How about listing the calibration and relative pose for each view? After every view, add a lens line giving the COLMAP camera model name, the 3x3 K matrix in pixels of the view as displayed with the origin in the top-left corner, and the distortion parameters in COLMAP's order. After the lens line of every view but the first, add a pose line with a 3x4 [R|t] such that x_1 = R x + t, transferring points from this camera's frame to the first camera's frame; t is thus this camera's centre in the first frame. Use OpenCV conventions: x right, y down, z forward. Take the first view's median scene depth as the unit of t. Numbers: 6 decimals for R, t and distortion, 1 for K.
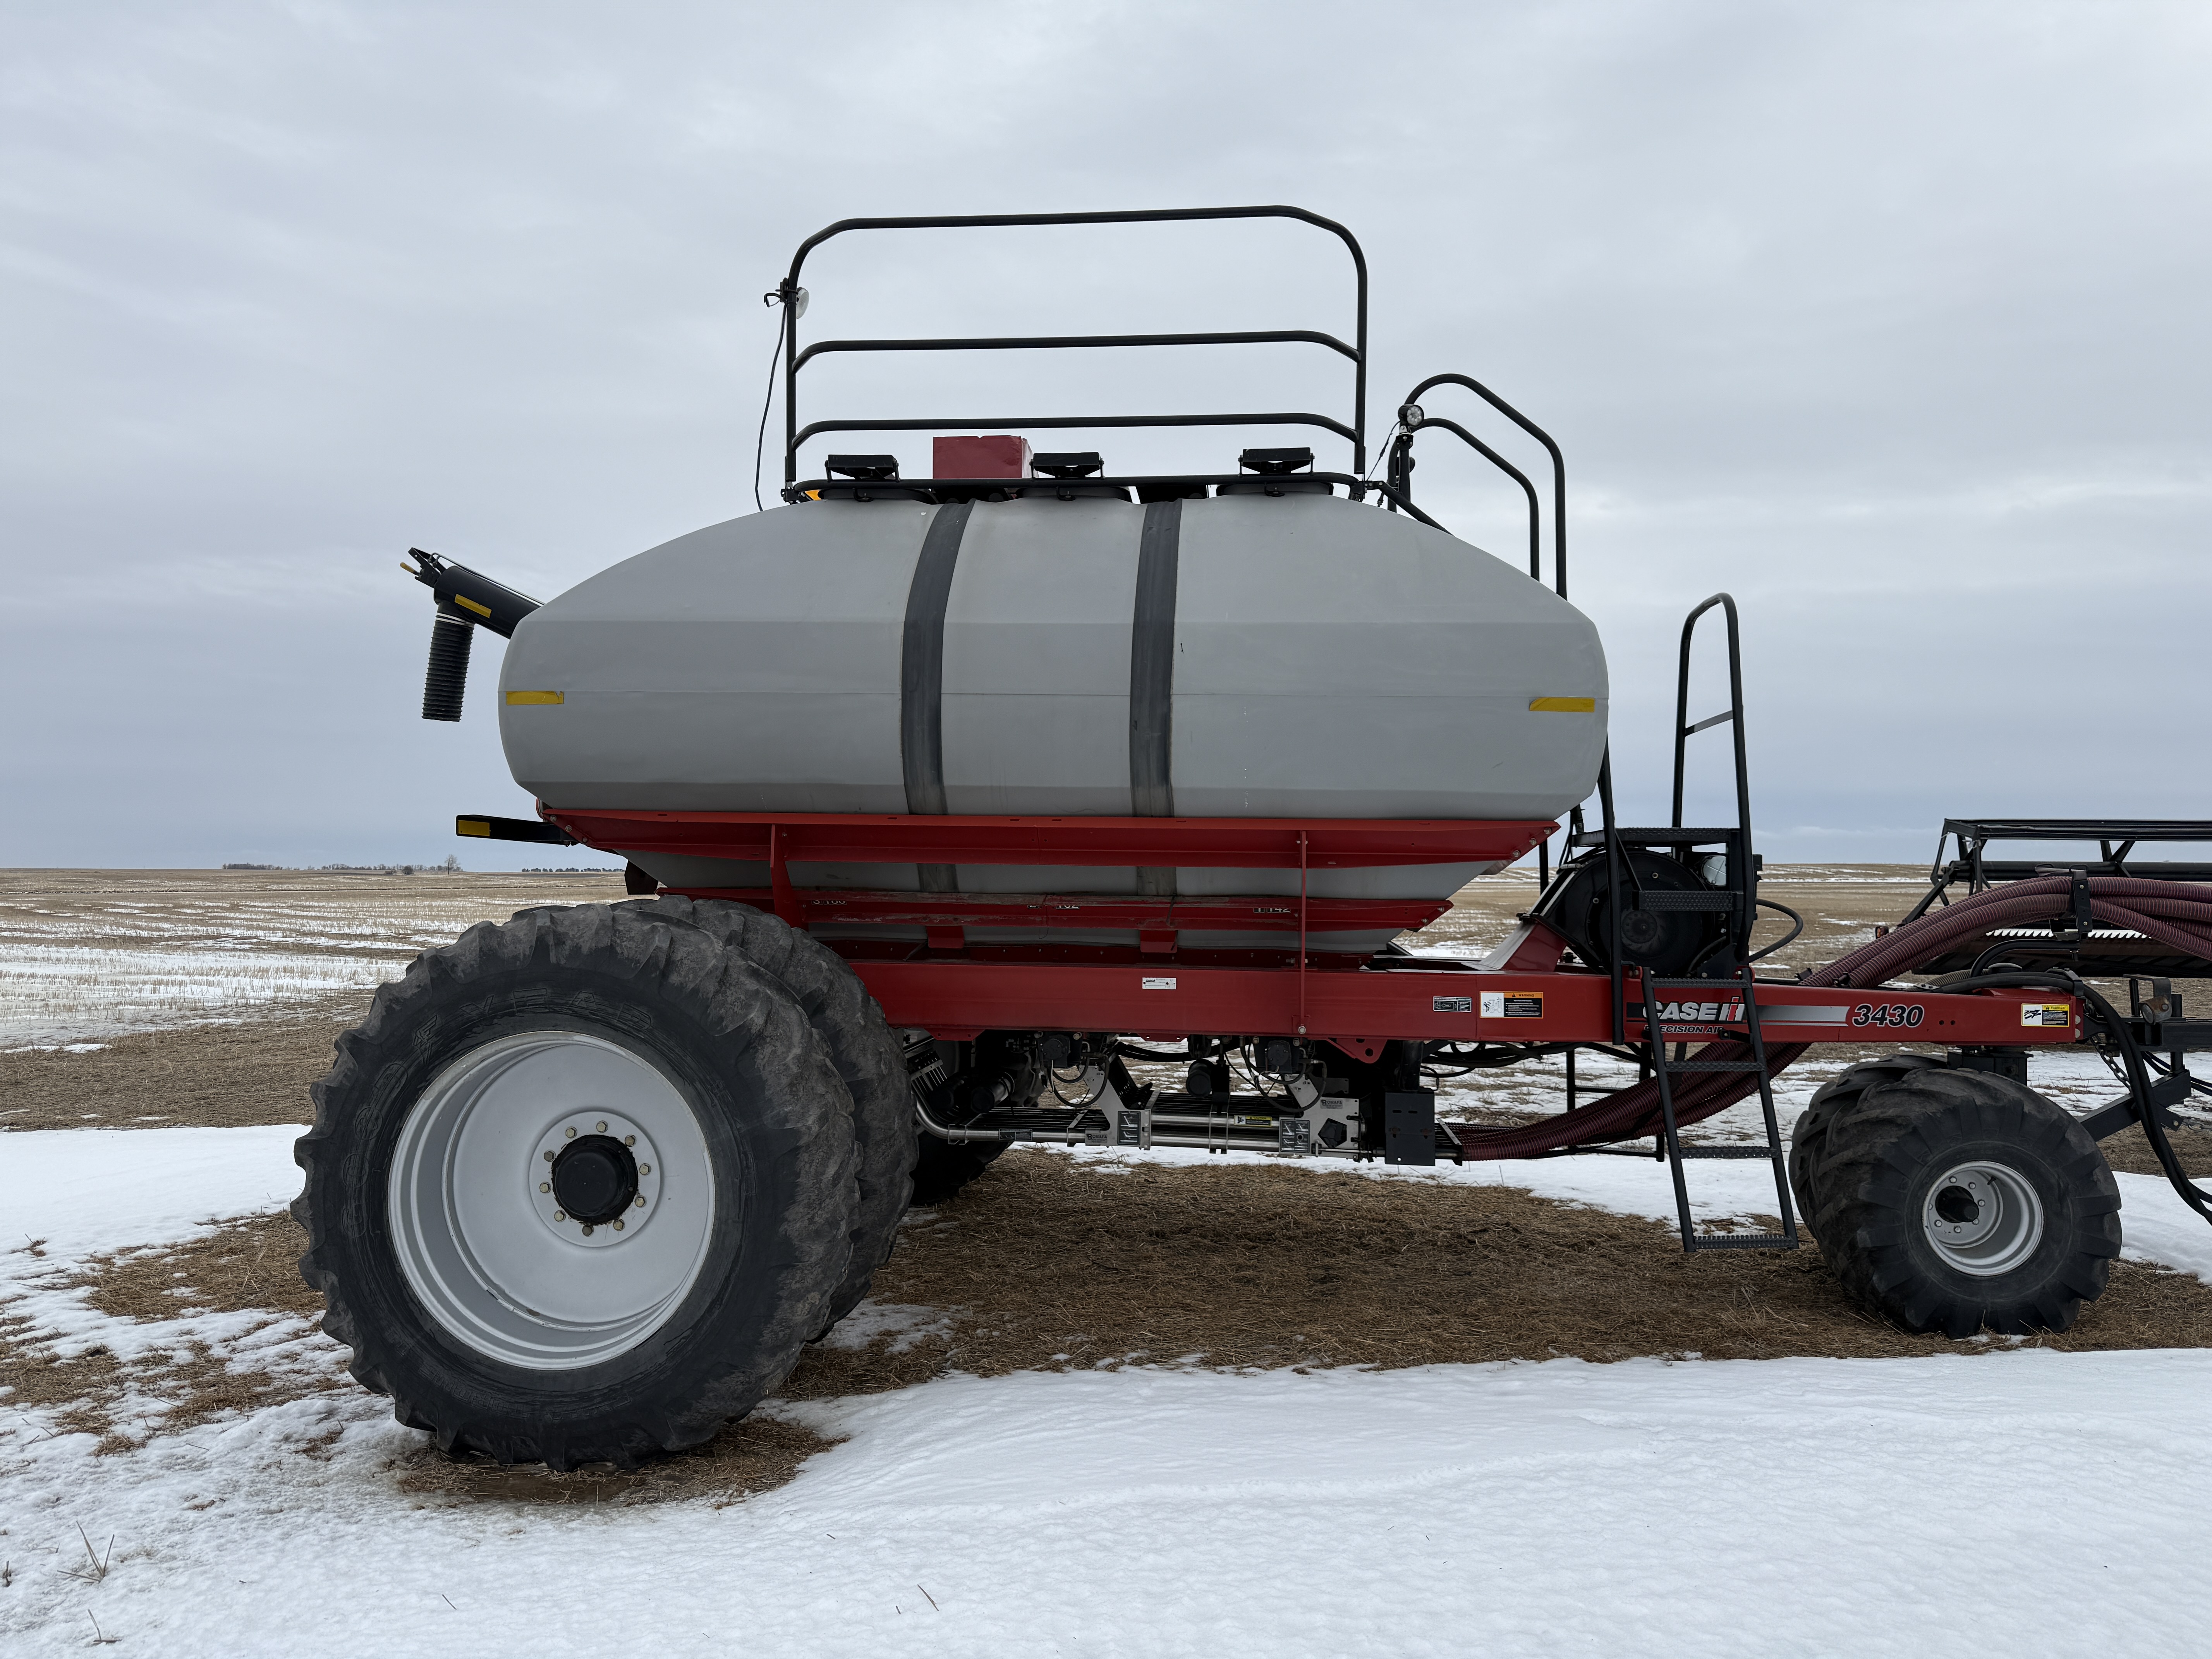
lens RADIAL K [[1540.6, 0, 1106.4], [0, 1540.6, 832.8], [0, 0, 1]] dist [0.074067, -0.115272]
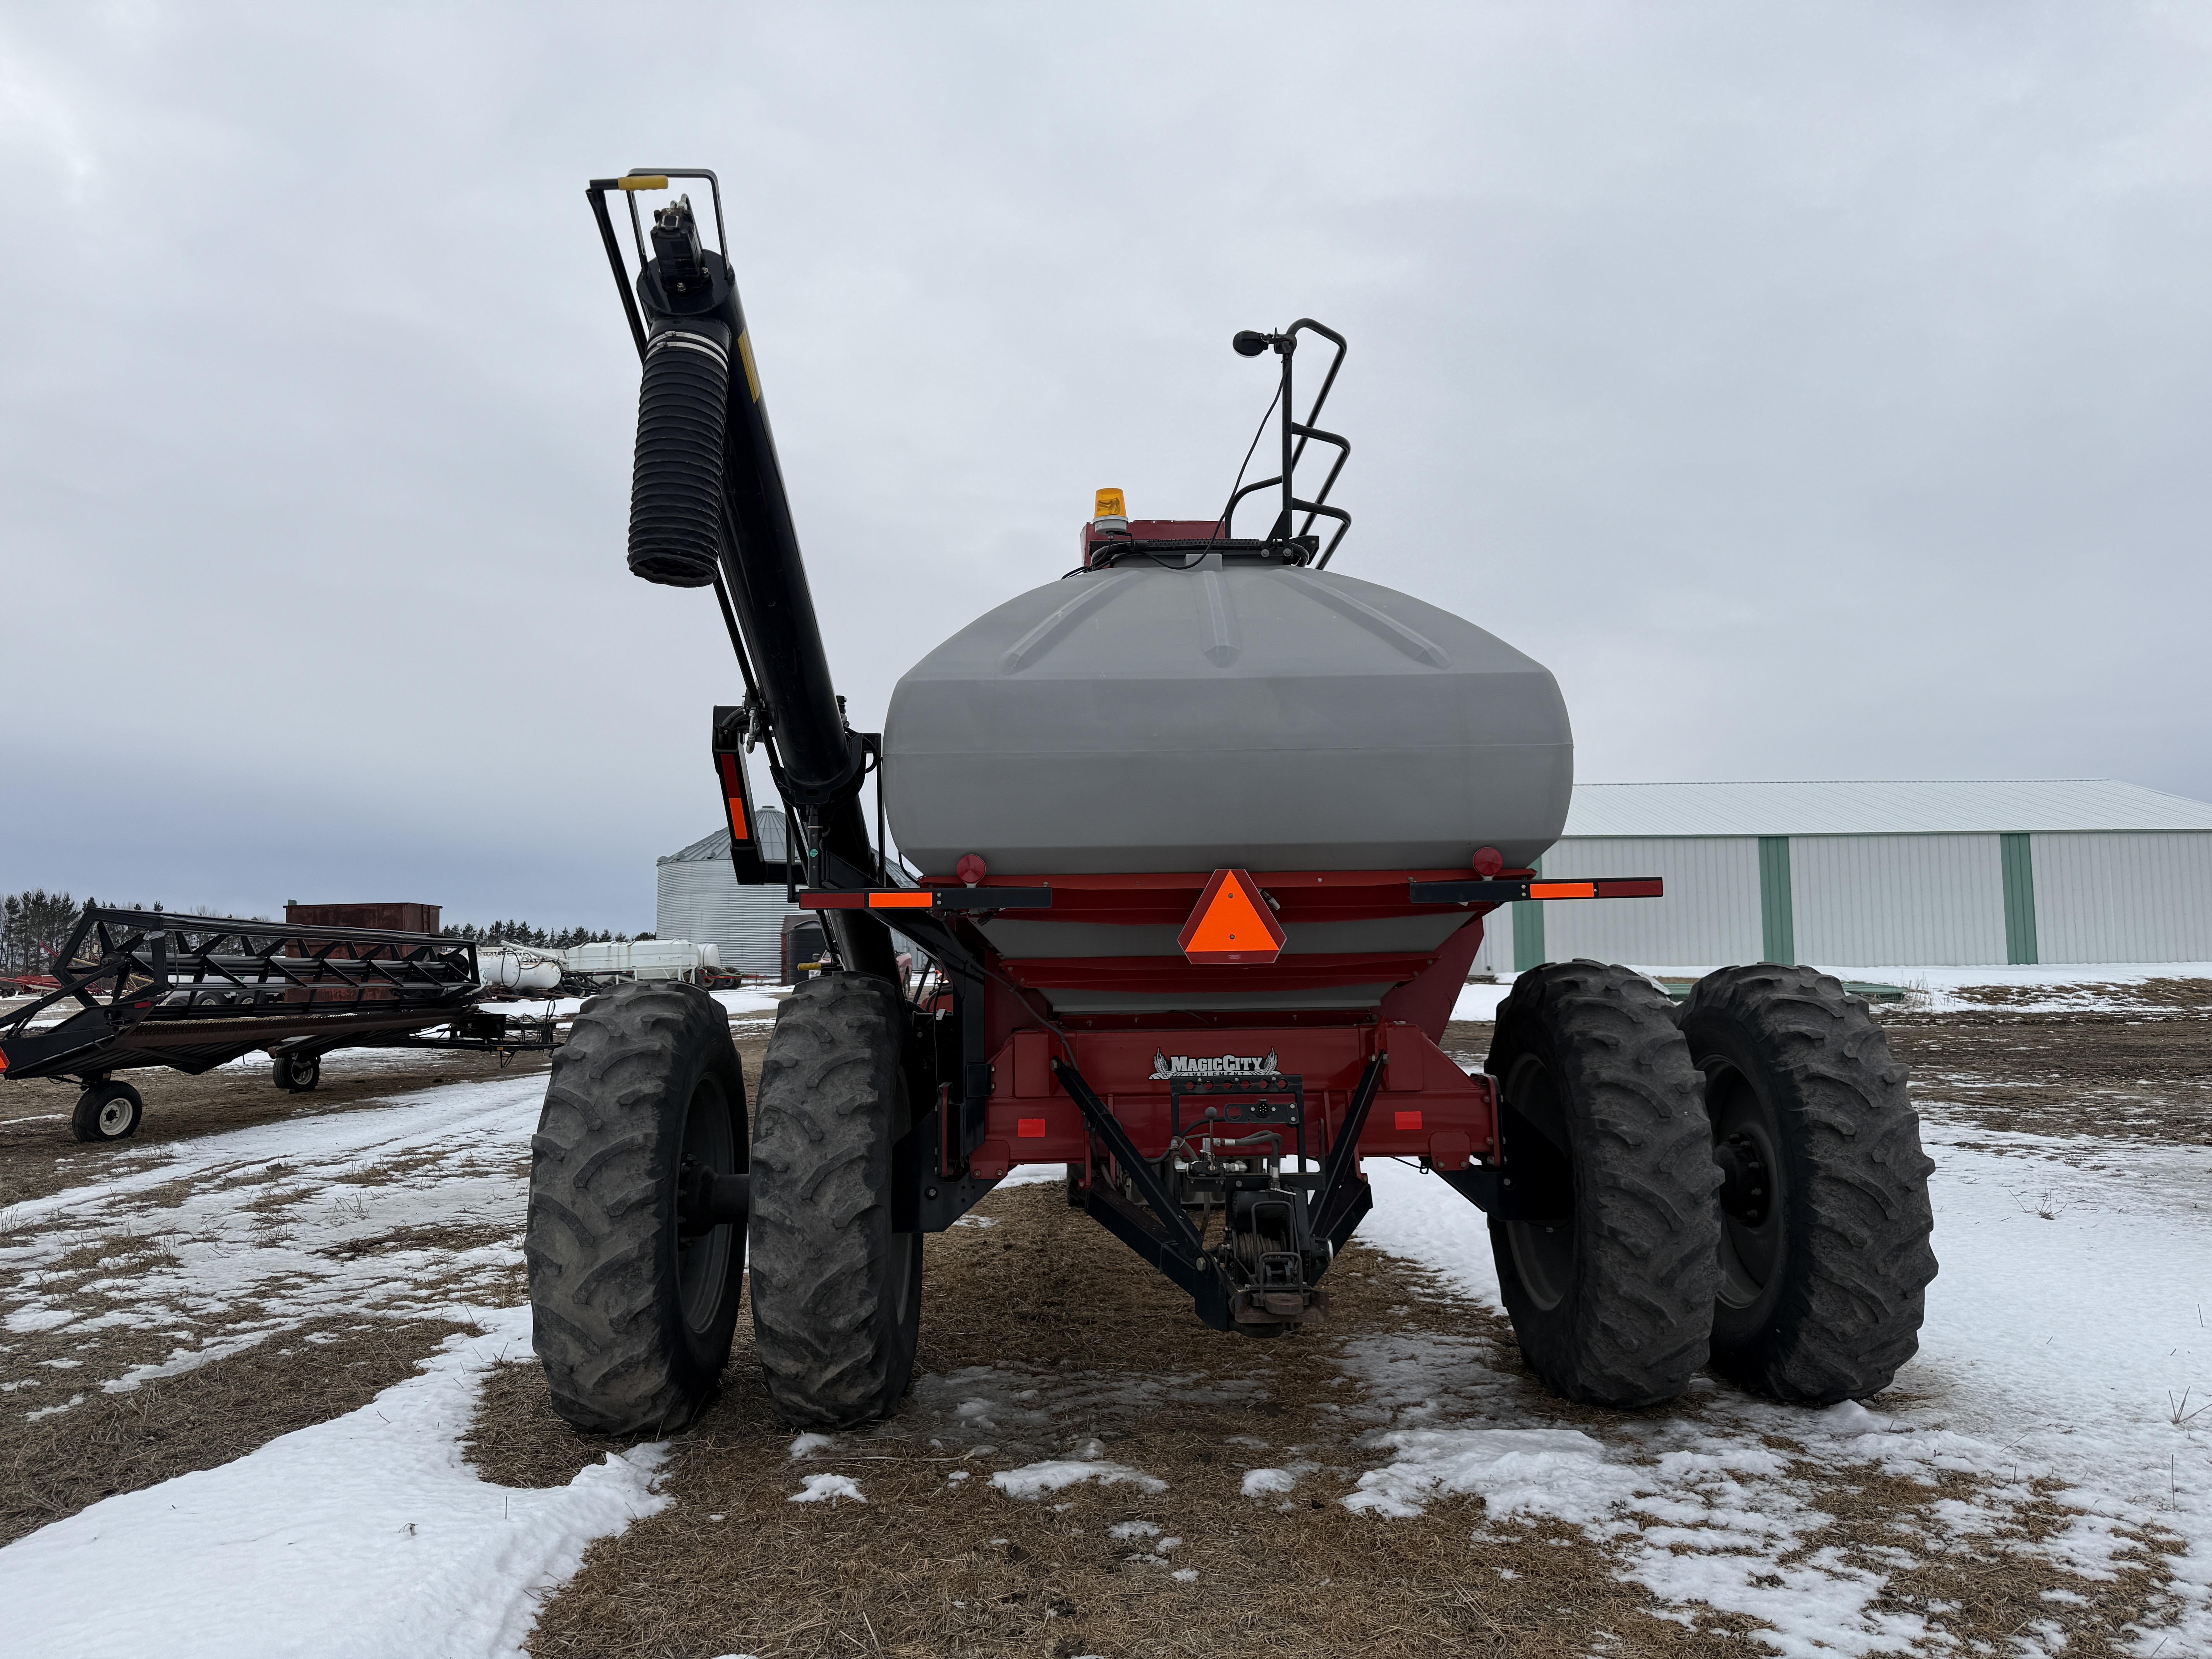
lens RADIAL K [[1577.6, 0, 1103.6], [0, 1577.6, 787.5], [0, 0, 1]] dist [0.046745, -0.035691]
pose [[-0.122559, 0.112468, 0.986068, -1.231085], [-0.021501, 0.993024, -0.115934, 0.050793], [-0.992228, -0.035410, -0.119286, 1.309368]]
